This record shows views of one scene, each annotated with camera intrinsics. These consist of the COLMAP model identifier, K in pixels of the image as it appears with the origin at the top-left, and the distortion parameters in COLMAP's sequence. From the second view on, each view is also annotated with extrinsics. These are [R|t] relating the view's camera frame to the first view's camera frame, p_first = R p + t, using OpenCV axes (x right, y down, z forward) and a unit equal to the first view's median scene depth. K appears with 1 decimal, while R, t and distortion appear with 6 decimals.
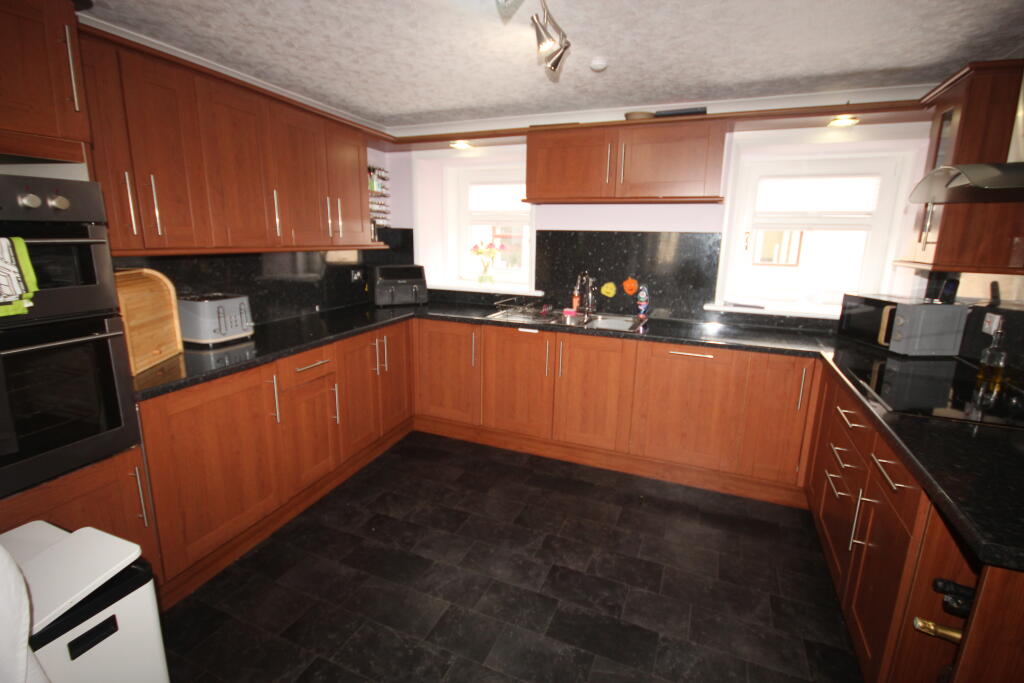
lens RADIAL K [[469.3, 0, 519.5], [0, 469.3, 340.2], [0, 0, 1]] dist [0.001513, -0.008895]
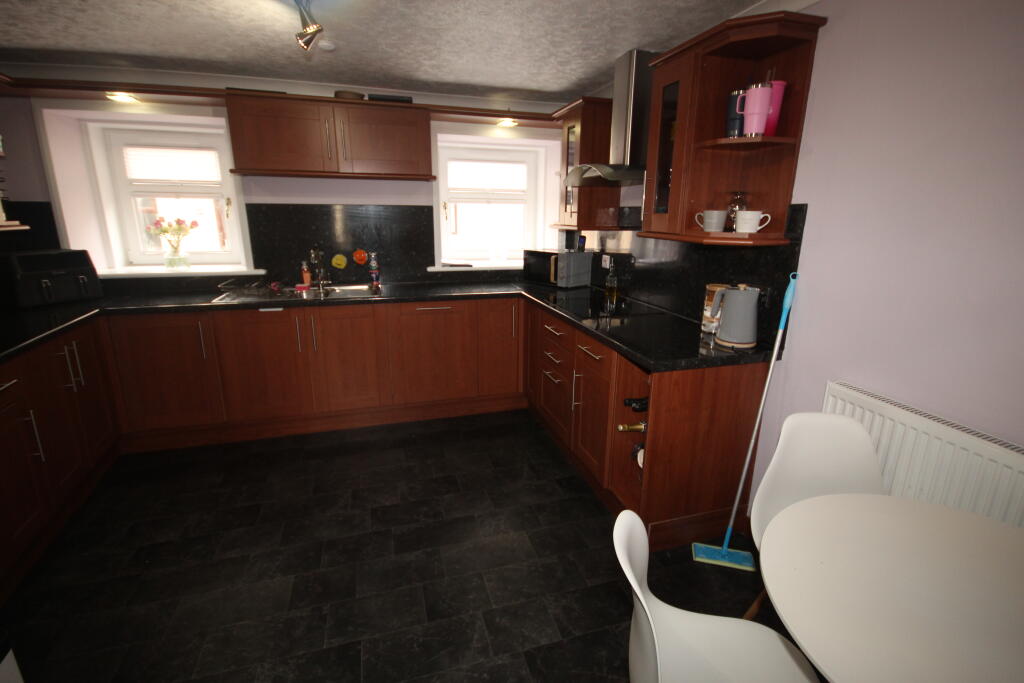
lens RADIAL K [[469.3, 0, 519.5], [0, 469.3, 340.2], [0, 0, 1]] dist [0.001513, -0.008895]
pose [[0.766923, -0.177916, 0.616583, -0.248408], [0.143335, 0.984018, 0.105656, 0.016044], [-0.625527, 0.007349, 0.780168, -0.084828]]
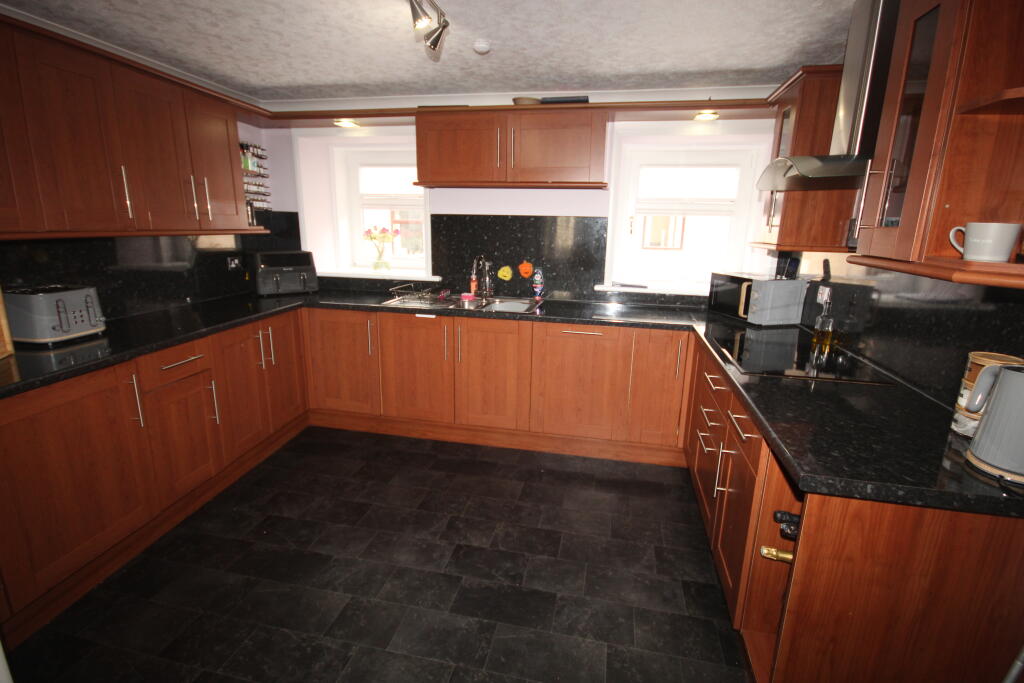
lens RADIAL K [[469.3, 0, 519.5], [0, 469.3, 340.2], [0, 0, 1]] dist [0.001513, -0.008895]
pose [[0.980459, -0.045187, 0.191463, 0.026756], [0.039849, 0.998705, 0.031645, 0.008939], [-0.192645, -0.023397, 0.980990, -0.012461]]
